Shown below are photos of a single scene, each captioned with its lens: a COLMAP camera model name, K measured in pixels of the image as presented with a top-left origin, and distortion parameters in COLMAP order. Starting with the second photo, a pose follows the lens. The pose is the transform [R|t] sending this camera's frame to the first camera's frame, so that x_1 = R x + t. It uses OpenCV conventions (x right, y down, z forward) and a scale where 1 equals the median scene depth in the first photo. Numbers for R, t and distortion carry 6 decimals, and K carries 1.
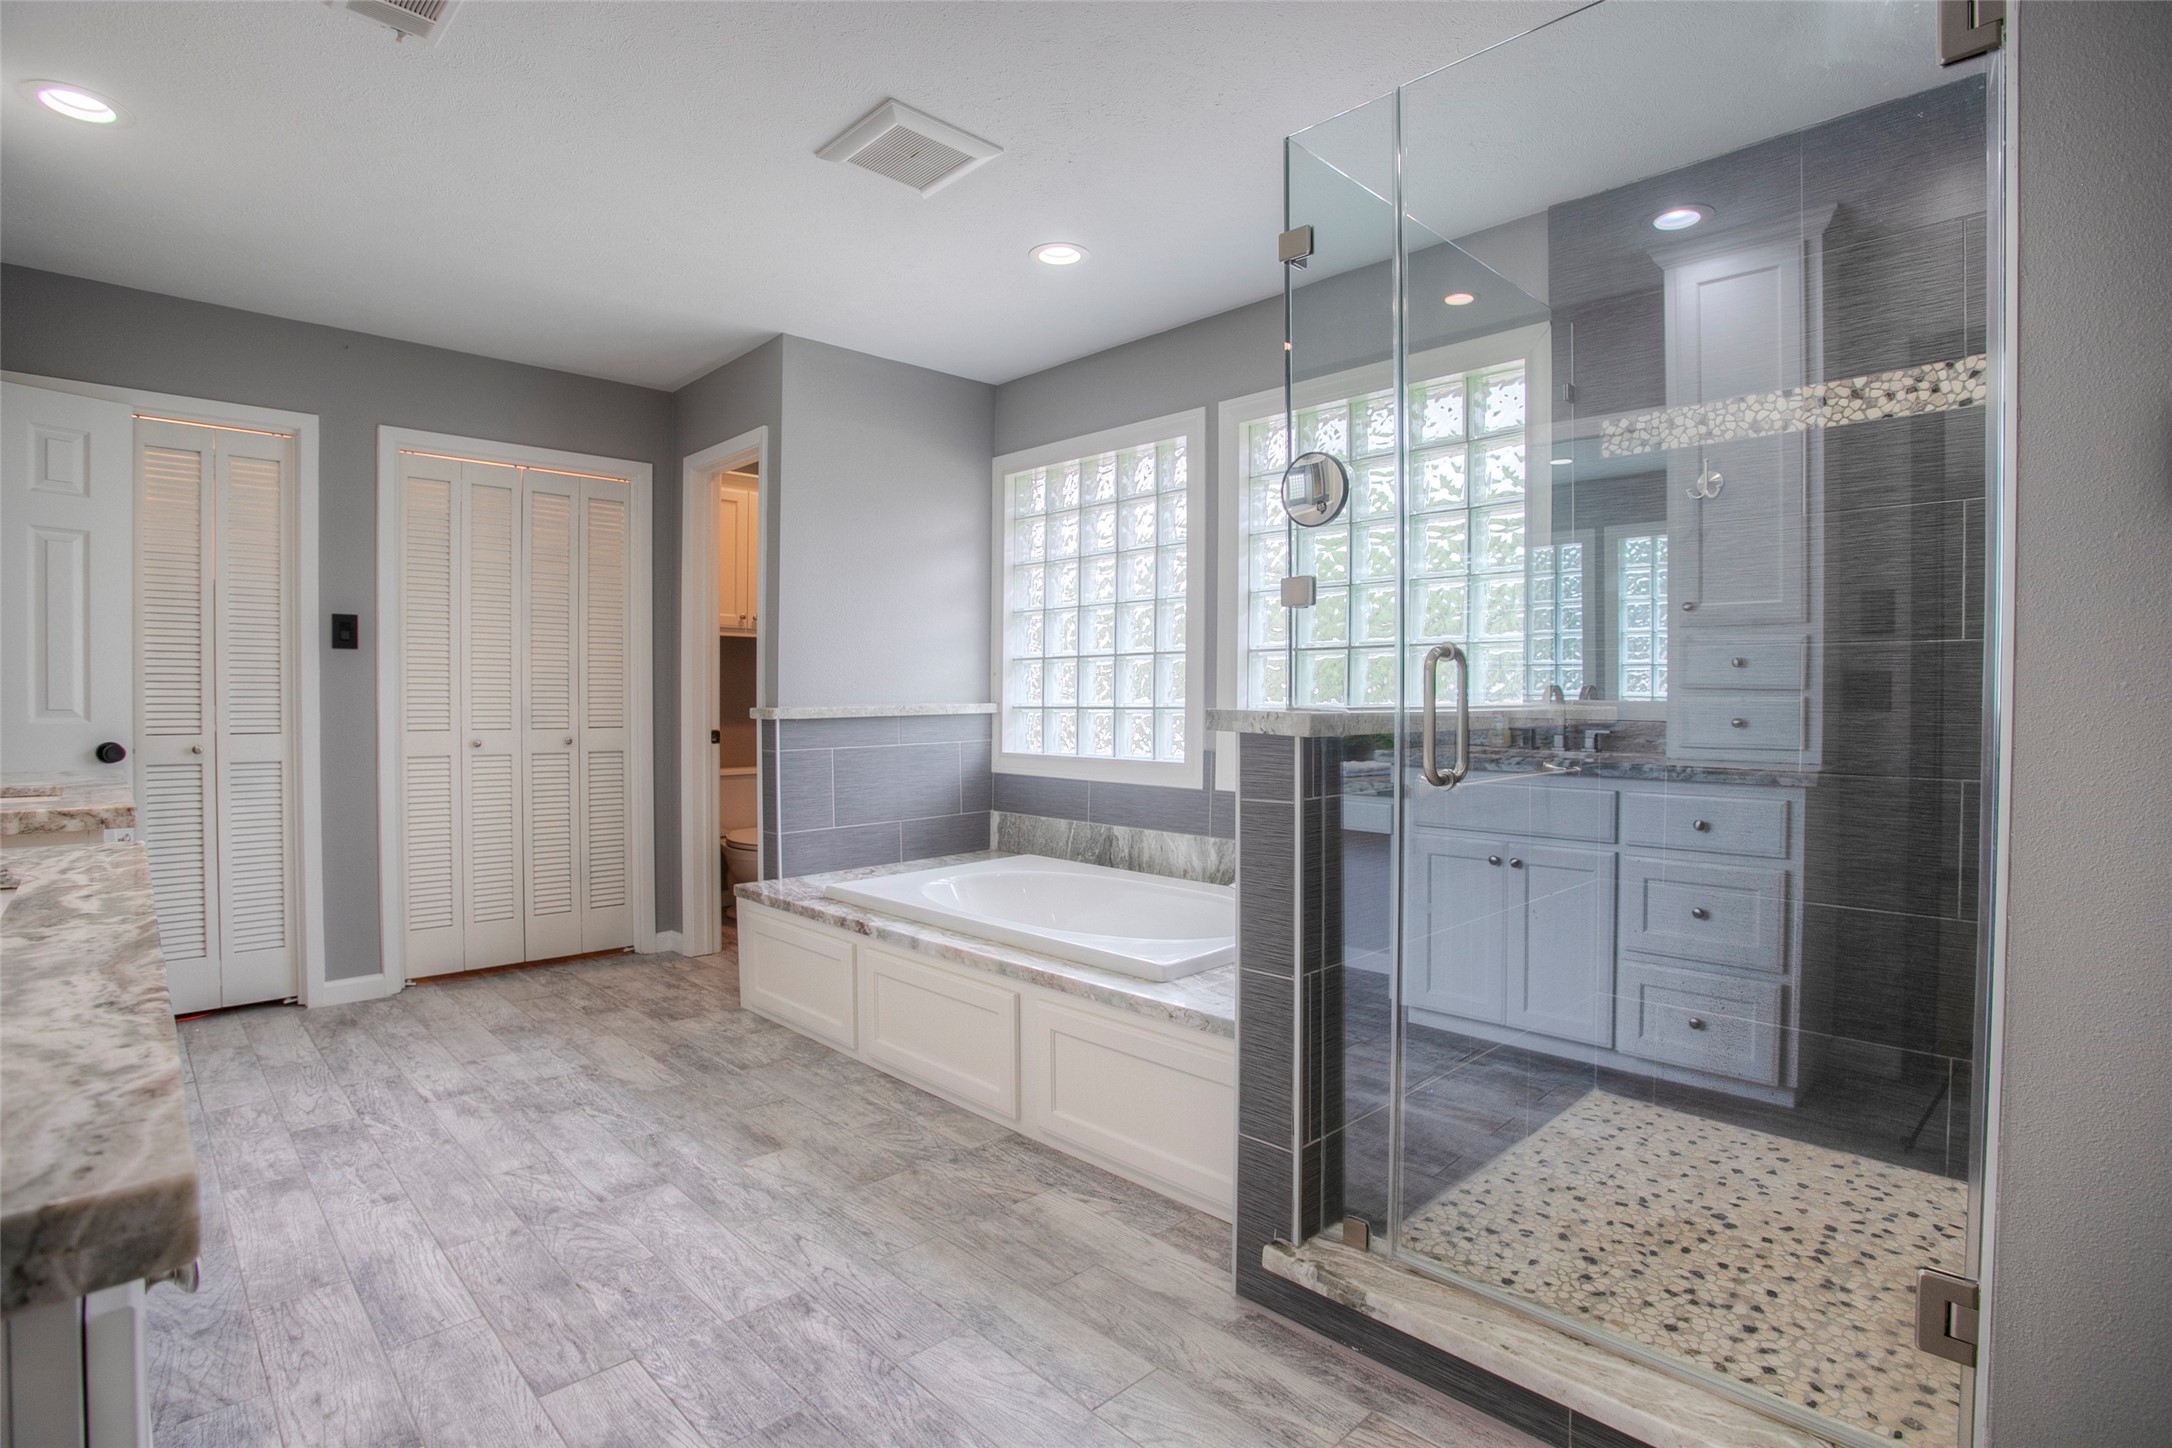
lens RADIAL K [[1067.8, 0, 1086.0], [0, 1067.8, 724.0], [0, 0, 1]] dist [-0.098083, 0.041653]
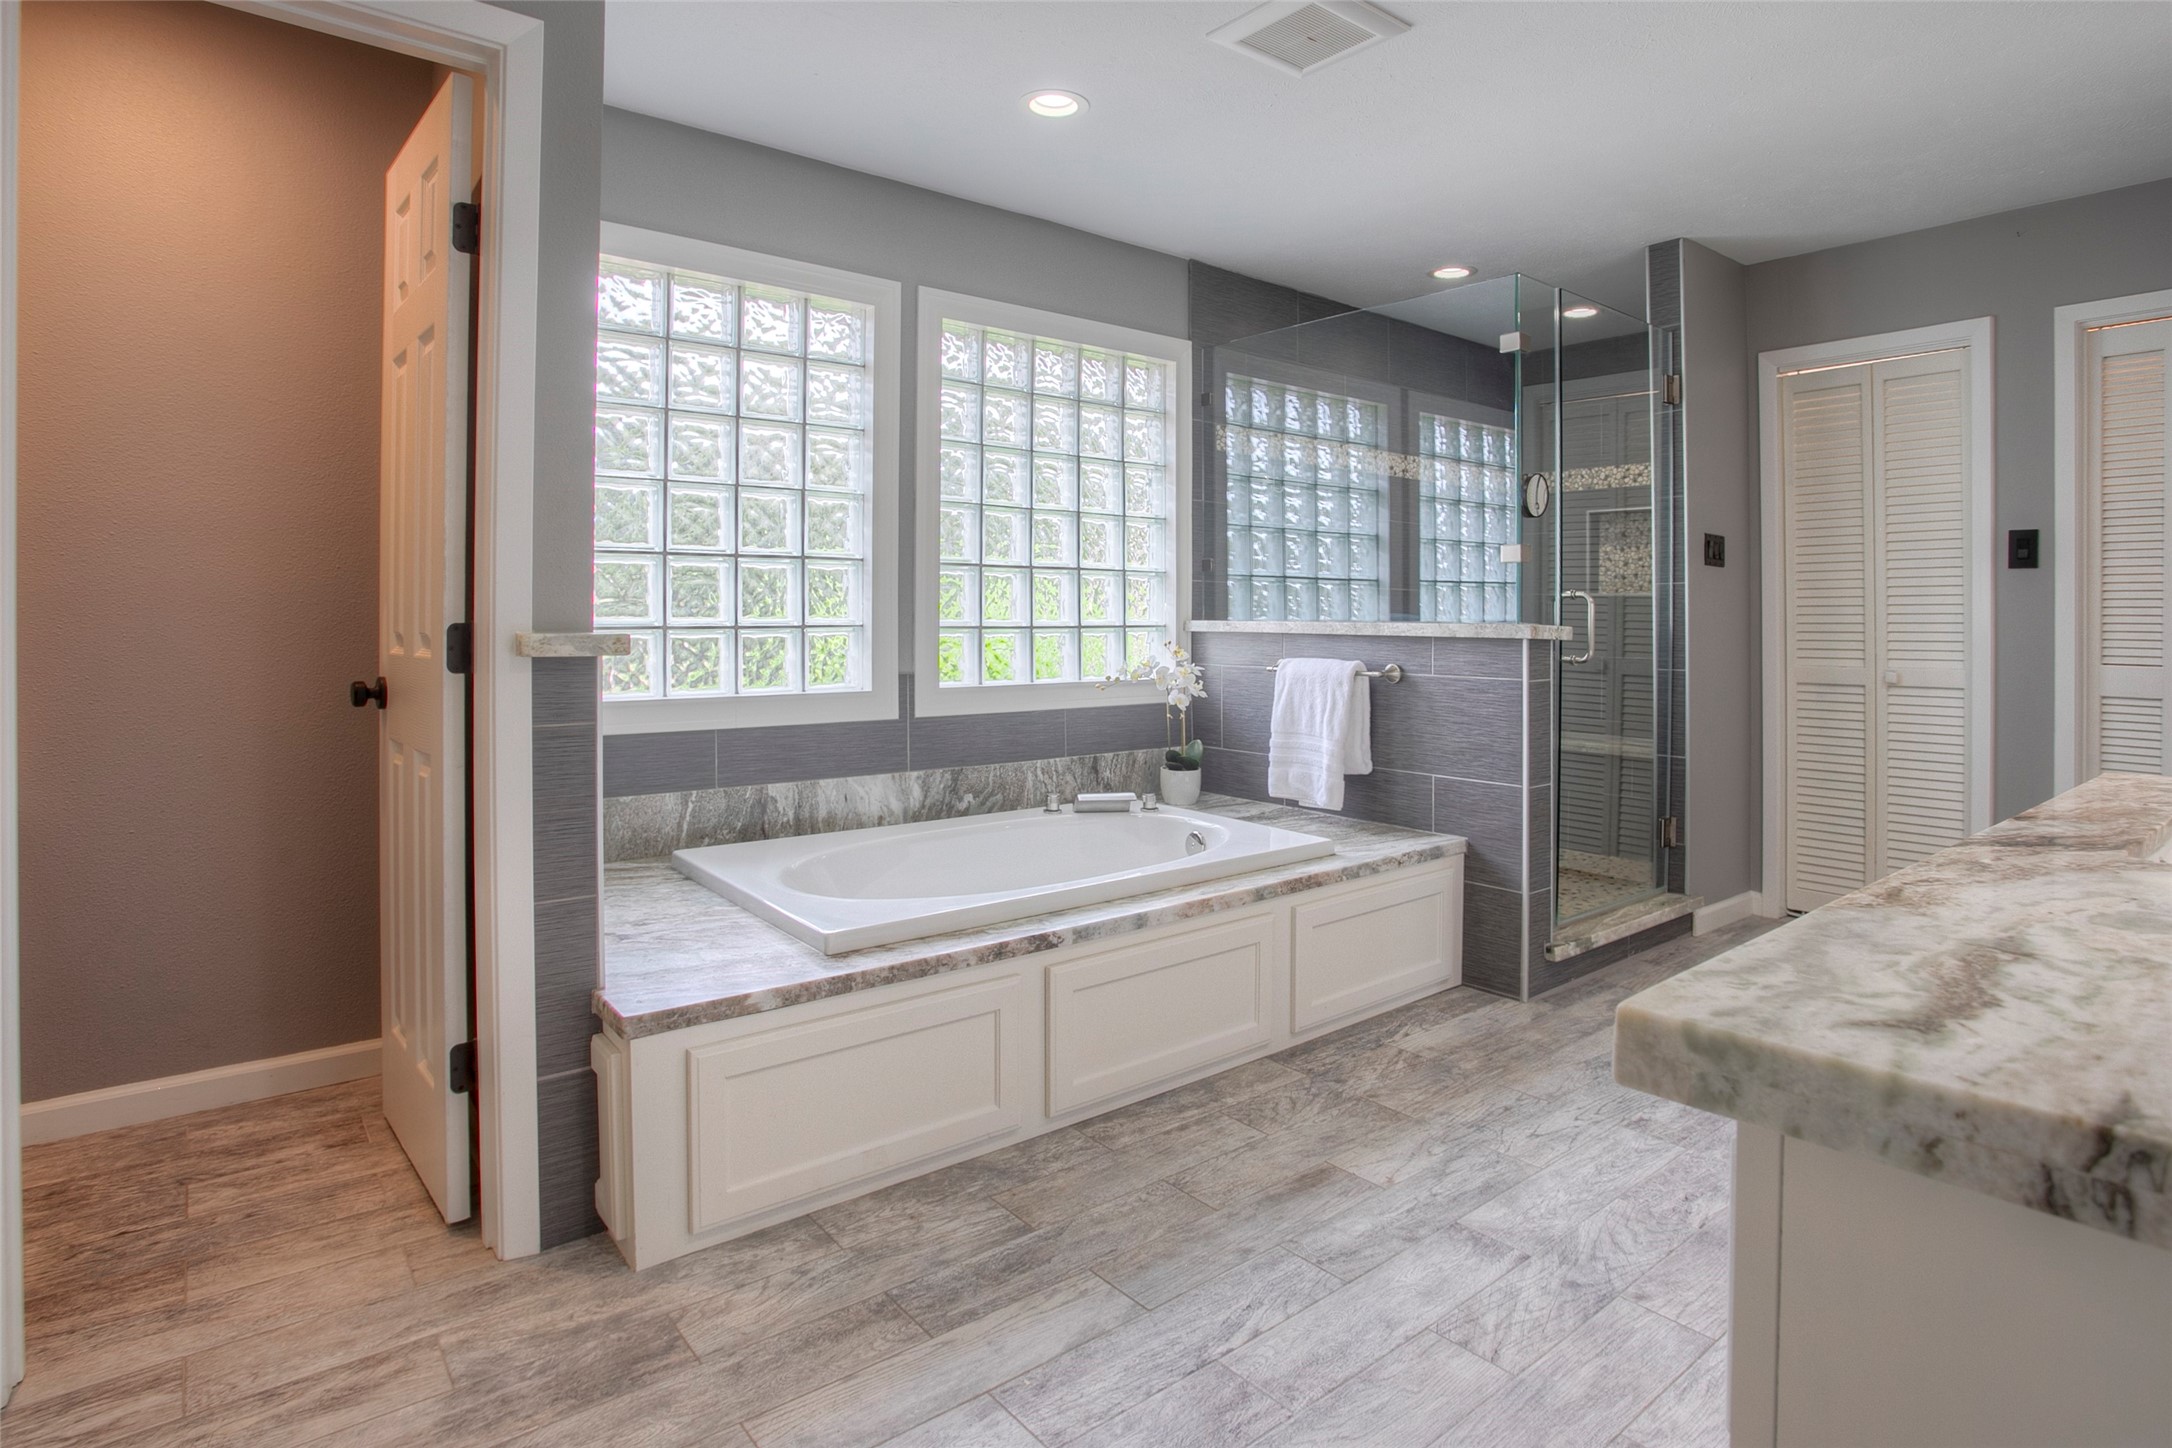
lens RADIAL K [[1161.1, 0, 1111.2], [0, 1161.1, 603.3], [0, 0, 1]] dist [-0.076838, 0.030811]
pose [[0.078345, 0.008475, 0.996890, -1.041795], [0.017609, 0.999796, -0.009884, -0.026215], [-0.996771, 0.018329, 0.078180, 0.951440]]
